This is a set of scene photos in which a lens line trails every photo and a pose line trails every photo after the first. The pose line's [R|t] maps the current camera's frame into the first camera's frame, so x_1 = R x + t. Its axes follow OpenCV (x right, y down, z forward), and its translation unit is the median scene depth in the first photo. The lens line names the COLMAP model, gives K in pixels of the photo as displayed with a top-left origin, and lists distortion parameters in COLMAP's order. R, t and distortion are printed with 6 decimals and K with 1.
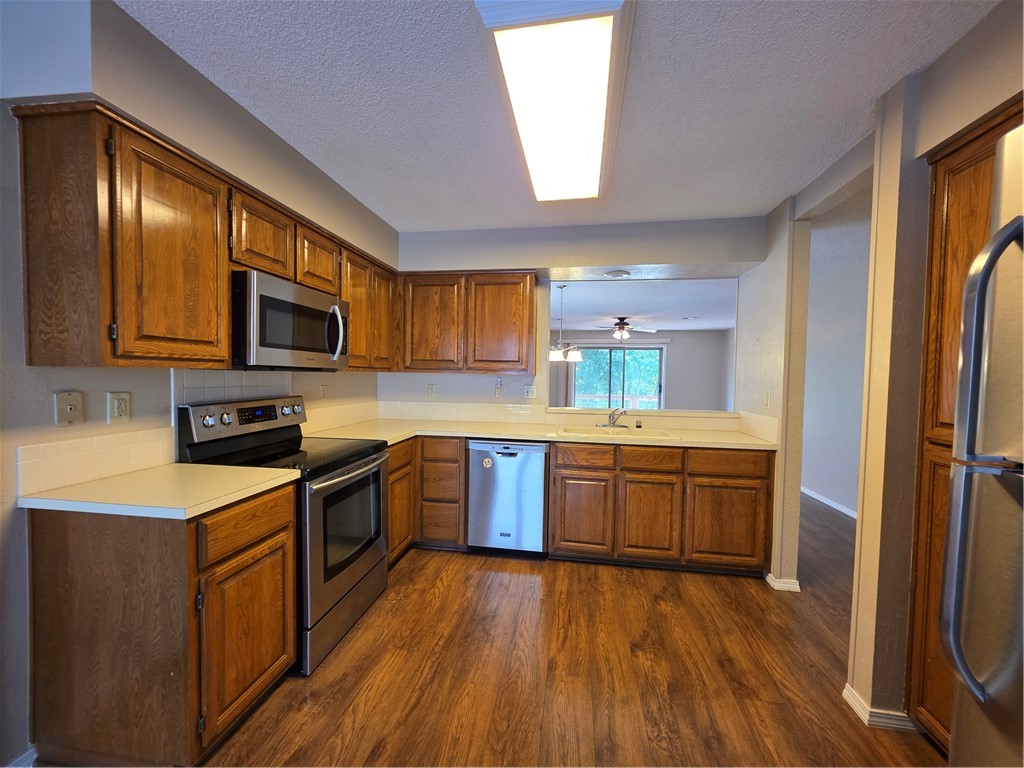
lens RADIAL K [[408.1, 0, 511.1], [0, 408.1, 386.6], [0, 0, 1]] dist [-0.001855, 0.000517]
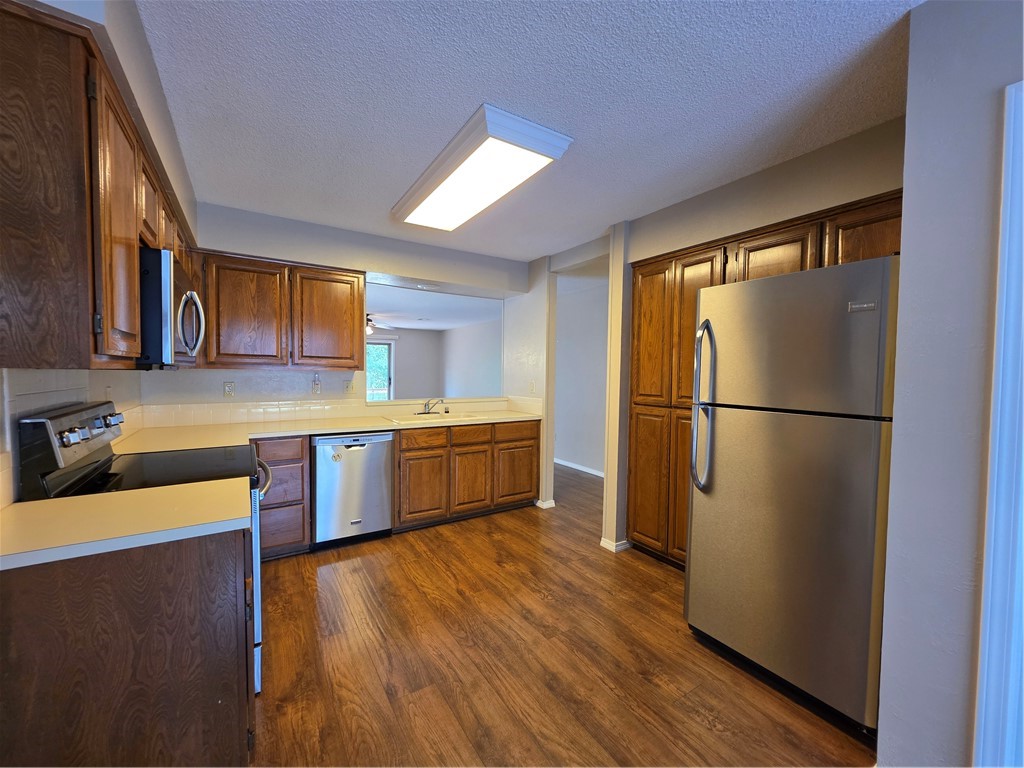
lens RADIAL K [[408.1, 0, 511.1], [0, 408.1, 385.5], [0, 0, 1]] dist [-0.001855, 0.000517]
pose [[0.740501, -0.030236, 0.671375, -0.474384], [0.019693, 0.999535, 0.023294, -0.009437], [-0.671767, -0.004028, 0.740752, -0.062467]]
